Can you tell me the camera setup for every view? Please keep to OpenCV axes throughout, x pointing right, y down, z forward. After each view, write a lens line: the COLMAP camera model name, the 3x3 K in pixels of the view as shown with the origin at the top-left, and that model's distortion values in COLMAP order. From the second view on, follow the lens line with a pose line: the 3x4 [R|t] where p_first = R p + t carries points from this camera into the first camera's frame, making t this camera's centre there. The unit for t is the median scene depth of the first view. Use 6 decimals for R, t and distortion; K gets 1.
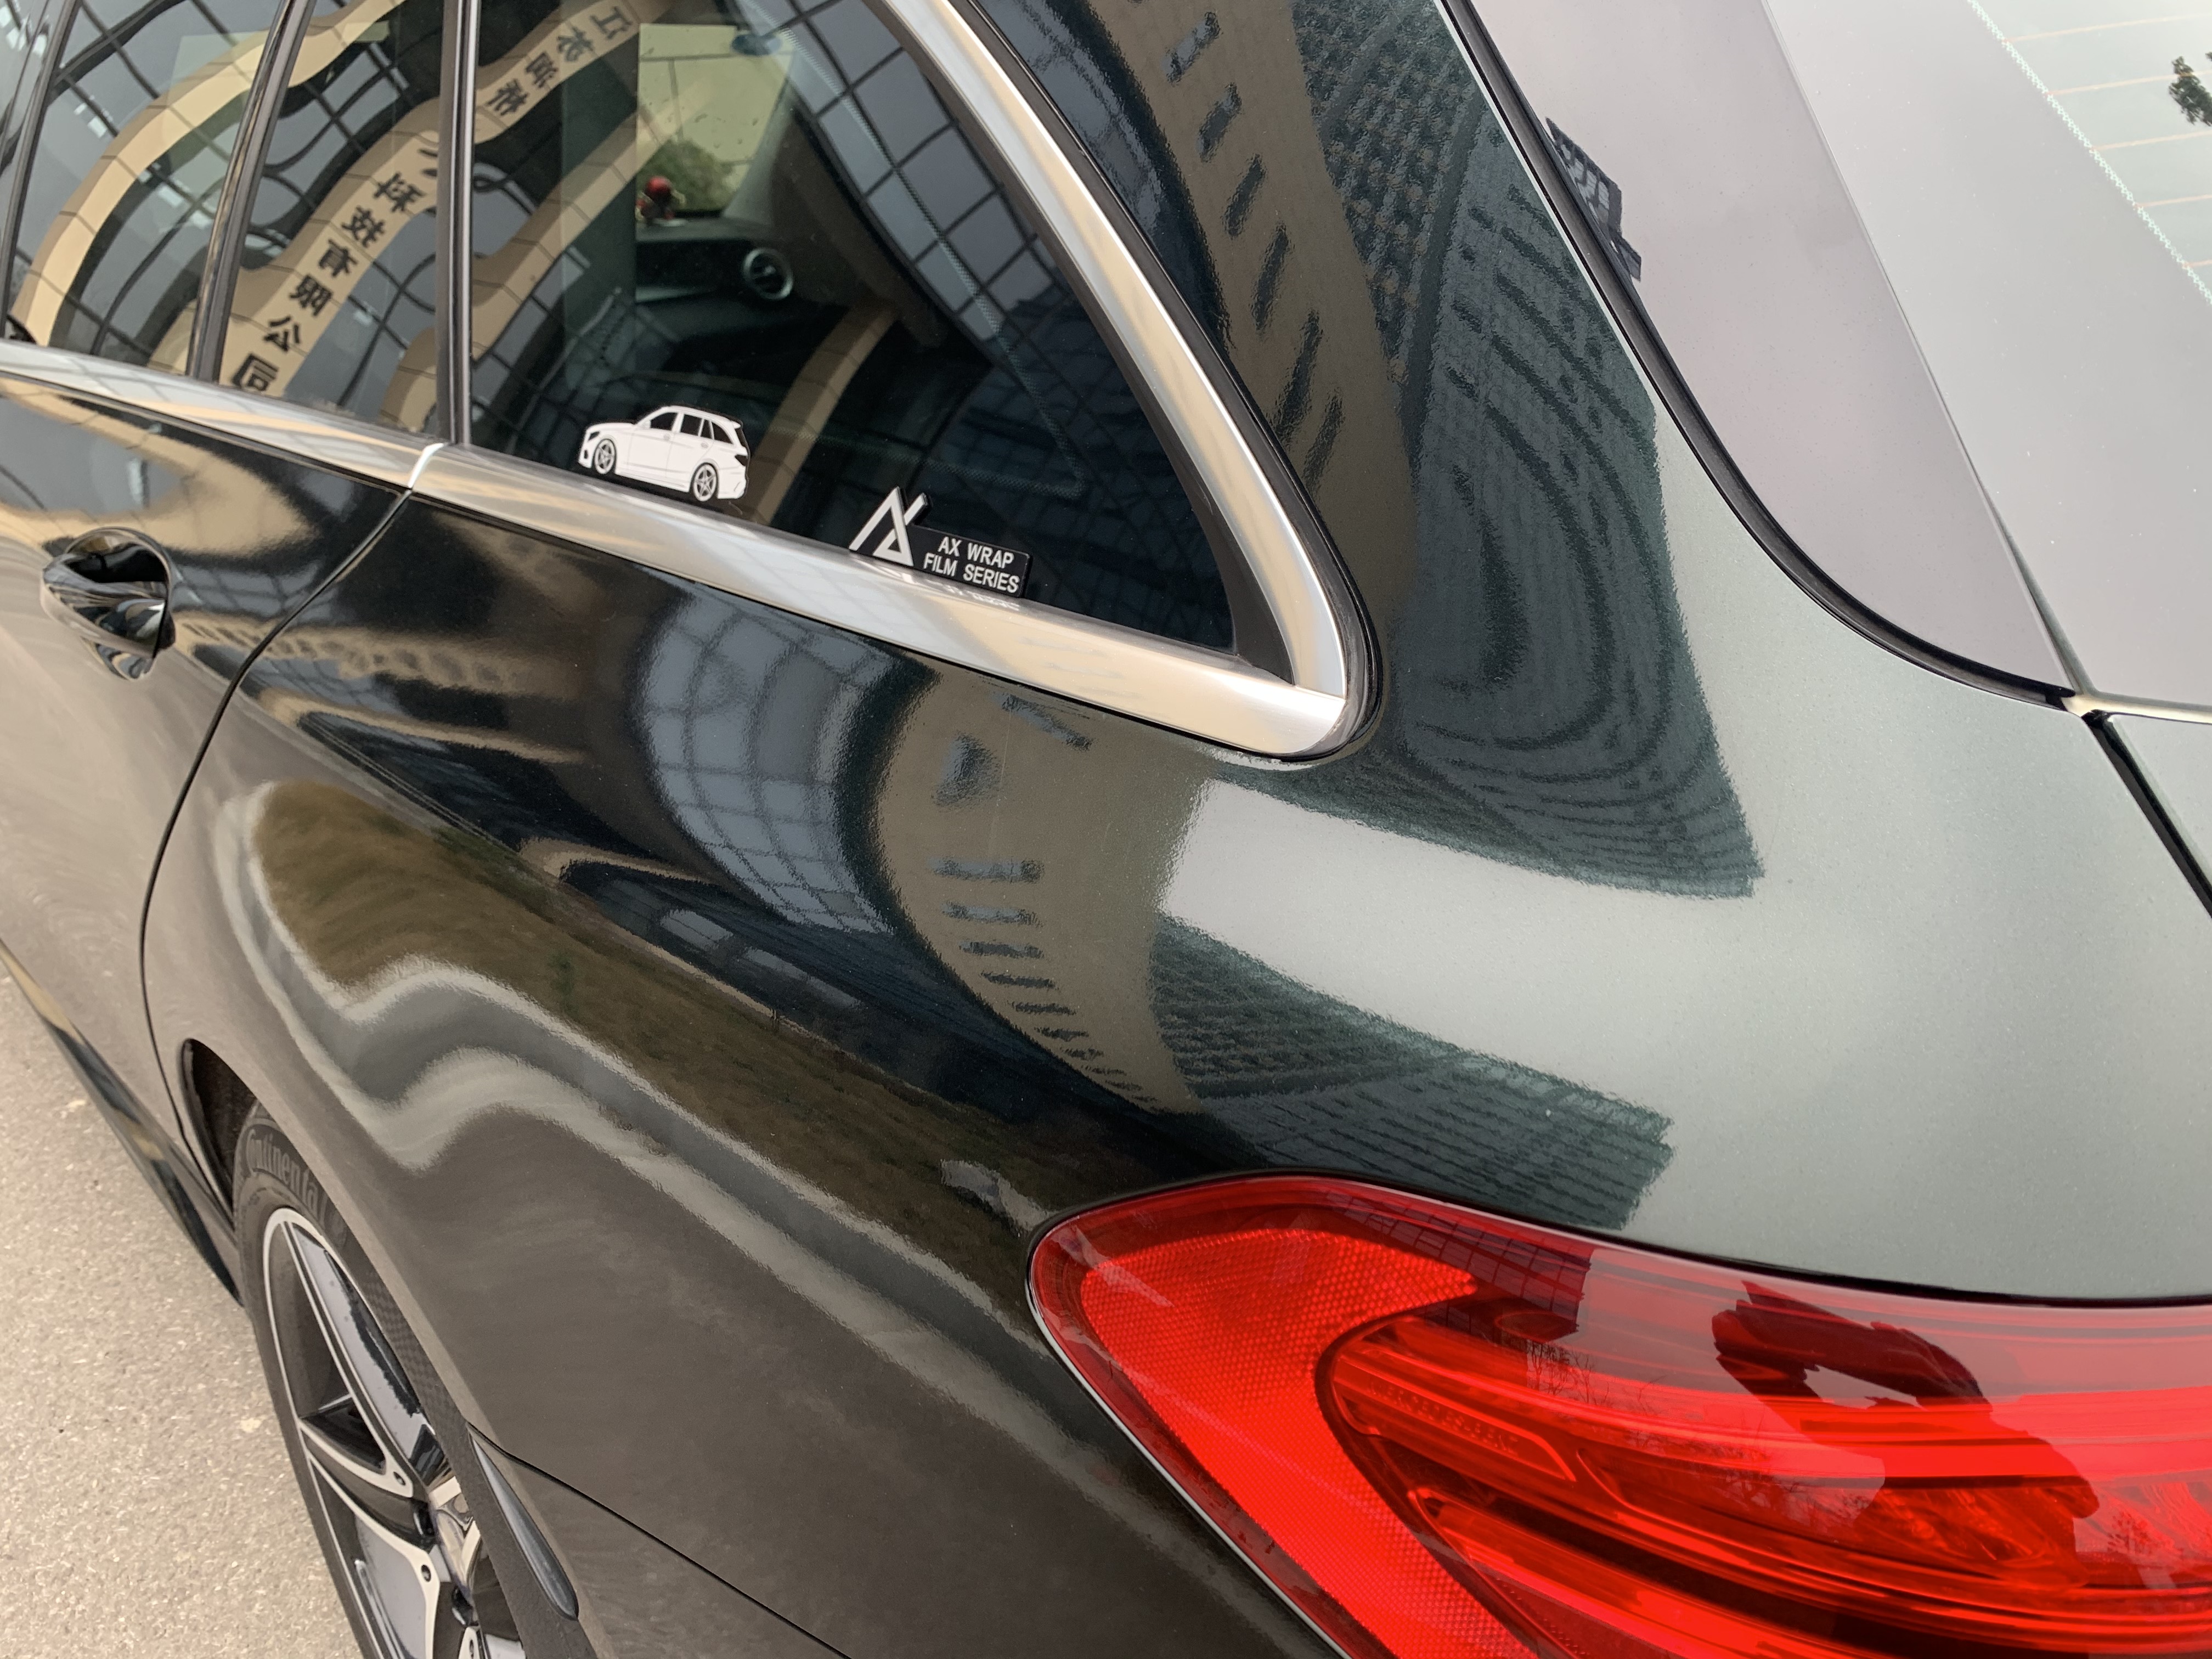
lens RADIAL K [[1693.0, 0, 1110.9], [0, 1693.0, 817.9], [0, 0, 1]] dist [-0.000673, 0.011422]
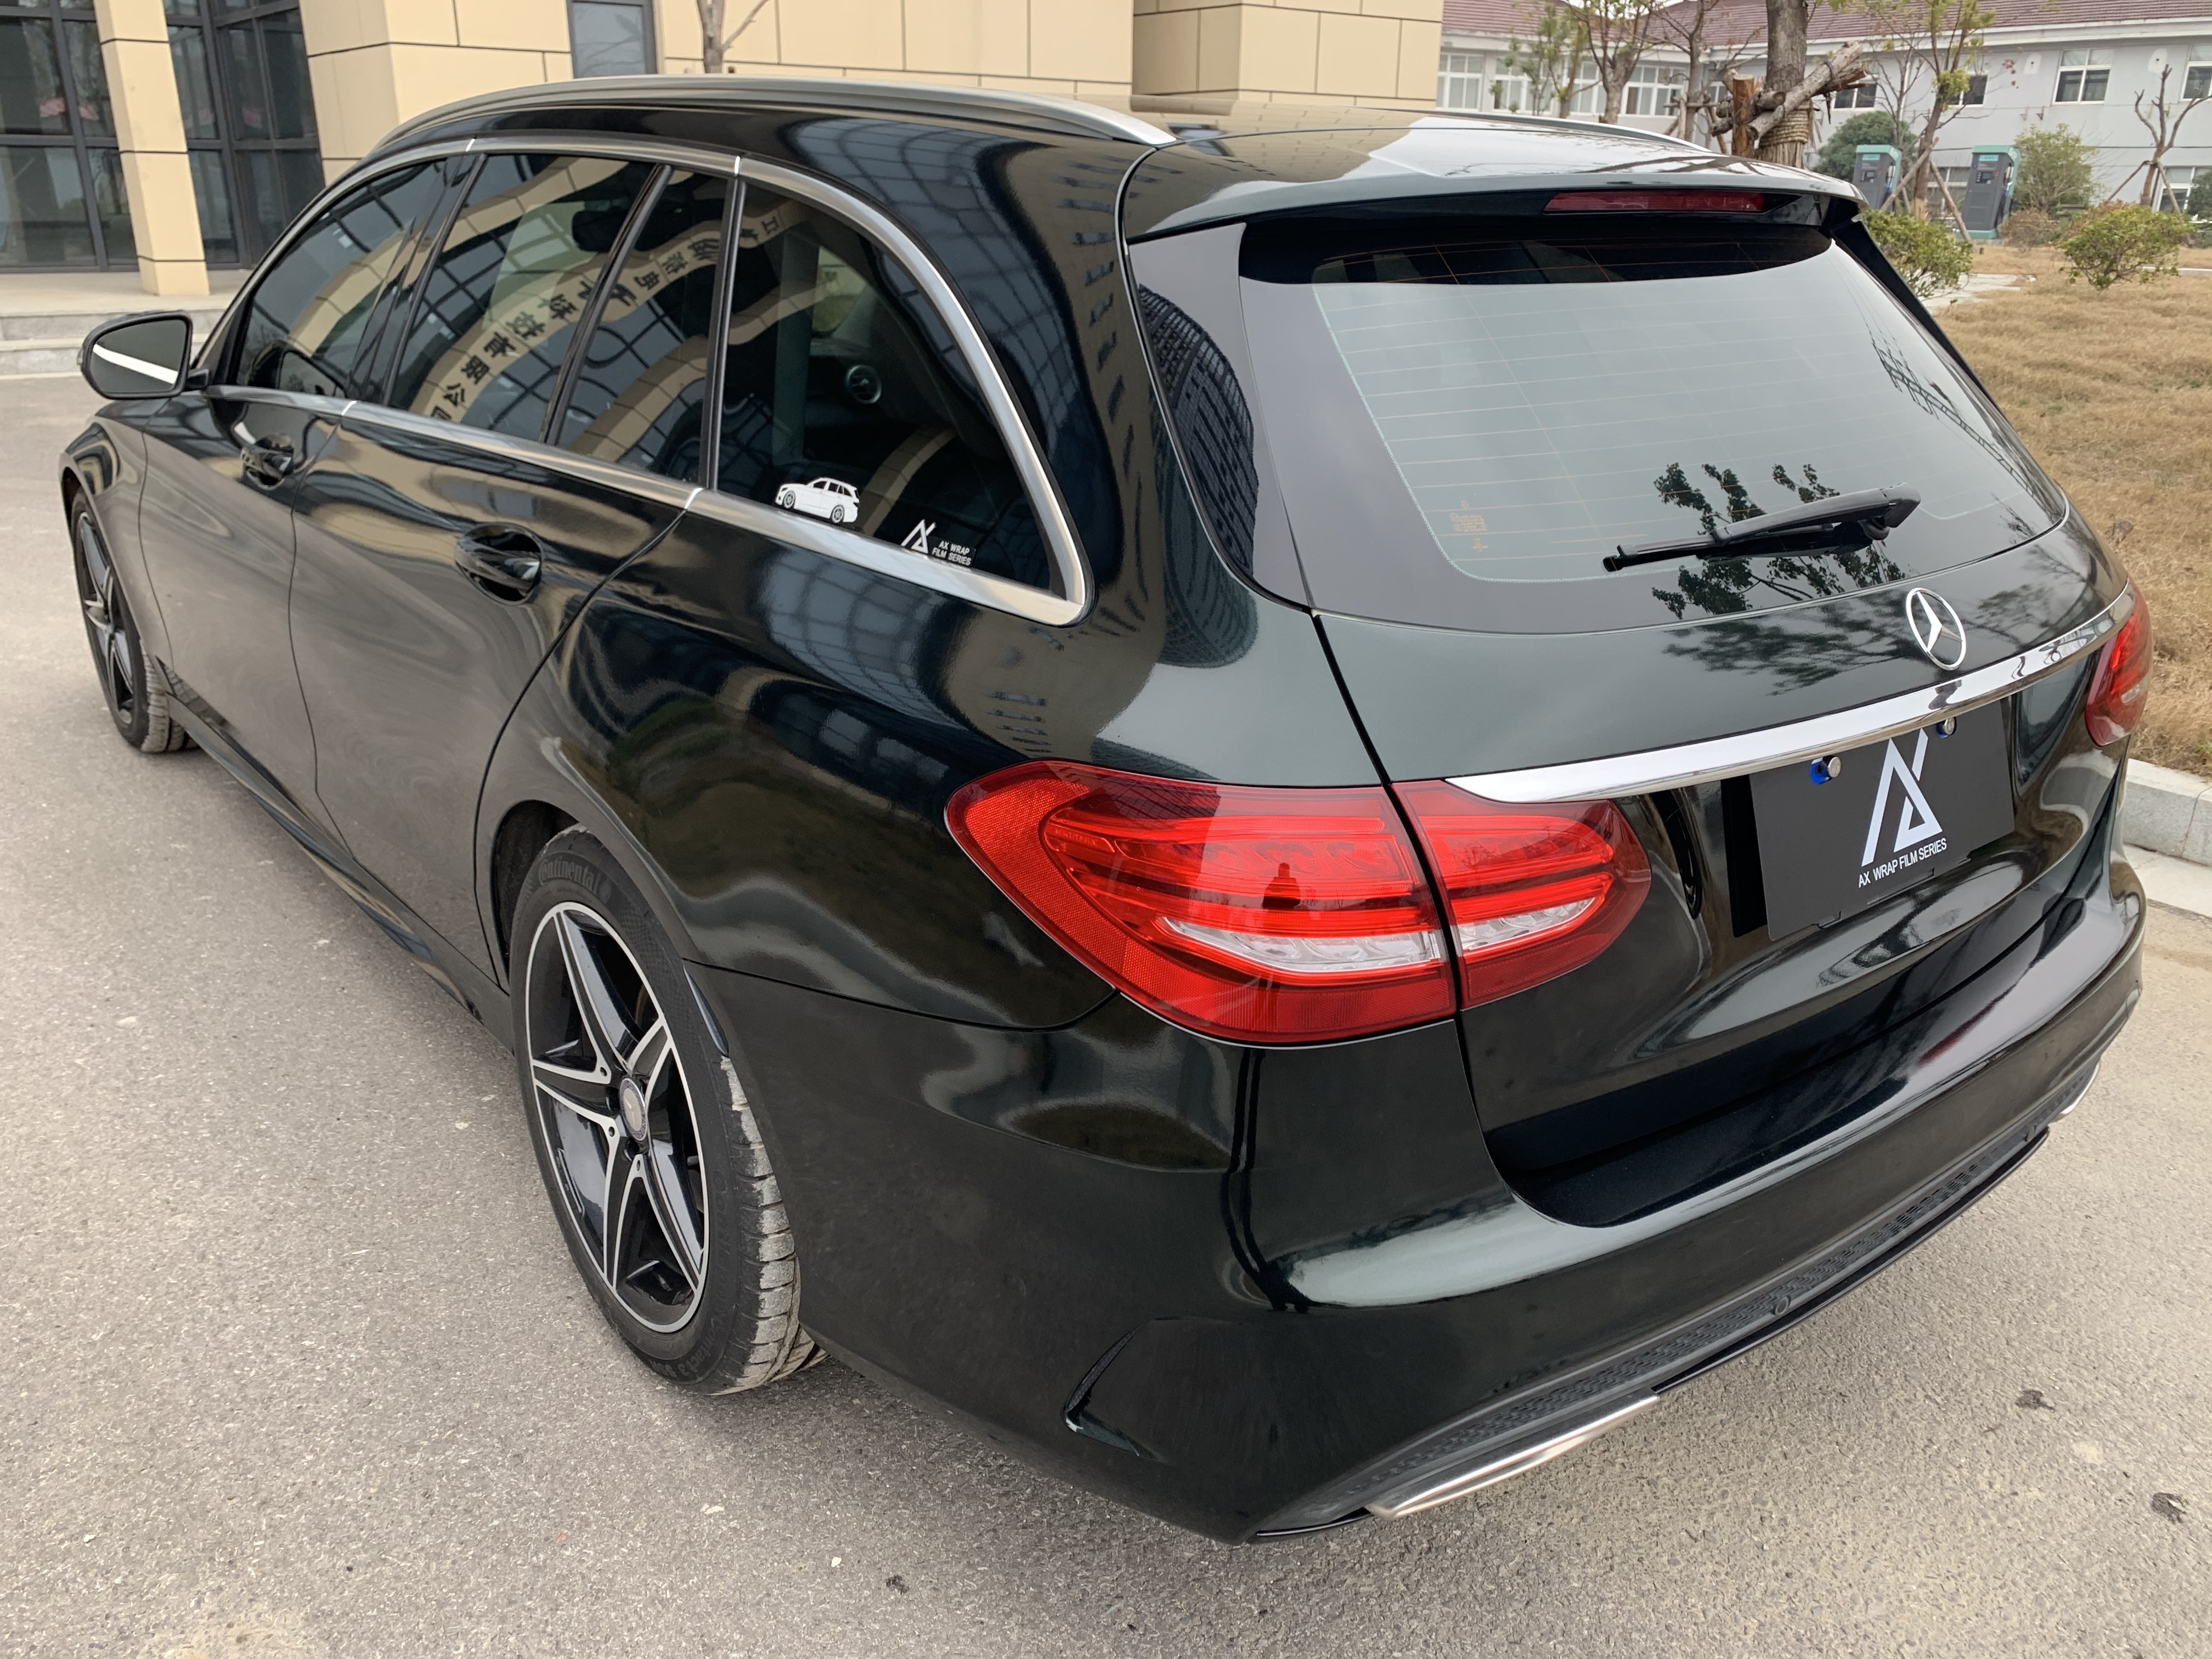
lens RADIAL K [[1656.7, 0, 1097.0], [0, 1656.7, 824.9], [0, 0, 1]] dist [0.014600, -0.010112]
pose [[0.996496, 0.077158, -0.032272, 0.158199], [-0.078666, 0.995724, -0.048425, 0.229492], [0.028398, 0.050794, 0.998305, -0.908038]]
